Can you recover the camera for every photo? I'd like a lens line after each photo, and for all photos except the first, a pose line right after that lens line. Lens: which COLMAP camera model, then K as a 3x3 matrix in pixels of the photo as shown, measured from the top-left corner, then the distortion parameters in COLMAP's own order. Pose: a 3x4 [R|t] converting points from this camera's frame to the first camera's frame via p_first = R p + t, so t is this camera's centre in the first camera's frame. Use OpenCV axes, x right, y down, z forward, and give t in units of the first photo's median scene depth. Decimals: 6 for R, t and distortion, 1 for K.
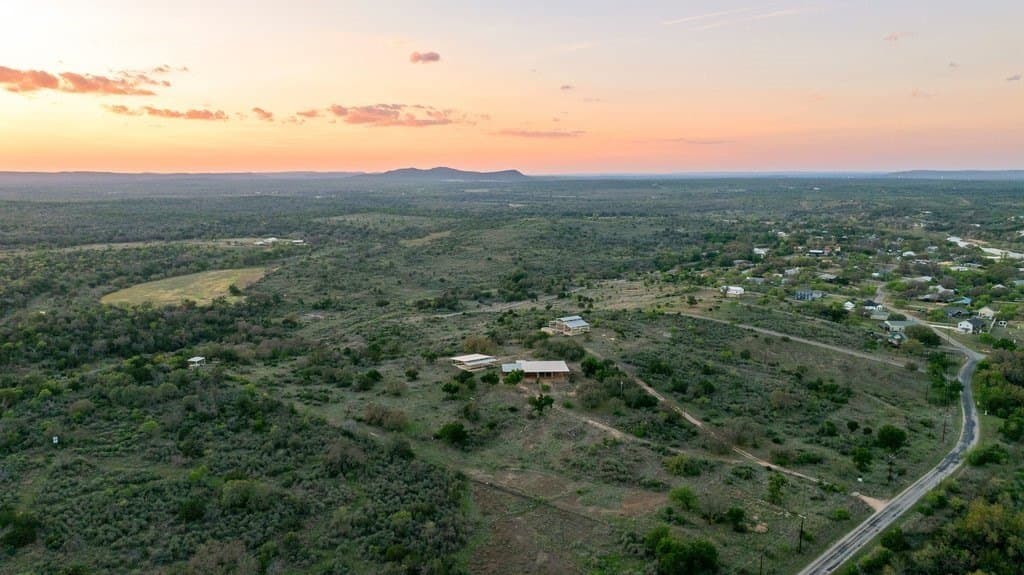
lens RADIAL K [[773.9, 0, 512.0], [0, 773.9, 287.5], [0, 0, 1]] dist [-0.050432, 0.069348]
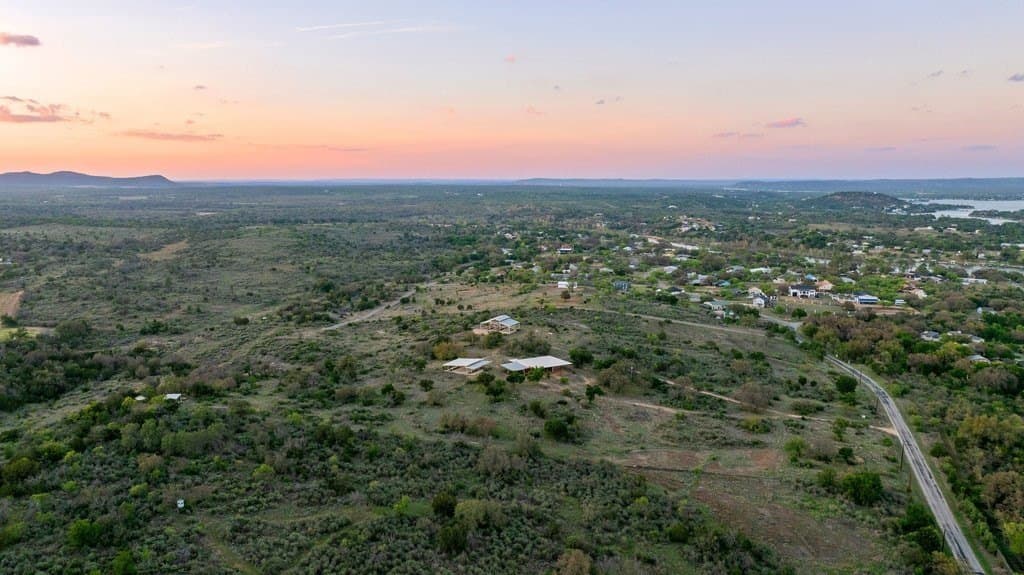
lens RADIAL K [[773.9, 0, 512.0], [0, 773.9, 287.5], [0, 0, 1]] dist [-0.050432, 0.069348]
pose [[0.882593, -0.056506, 0.466730, -0.358380], [0.060637, 0.998141, 0.006176, -0.005603], [-0.466211, 0.022850, 0.884378, 0.069406]]
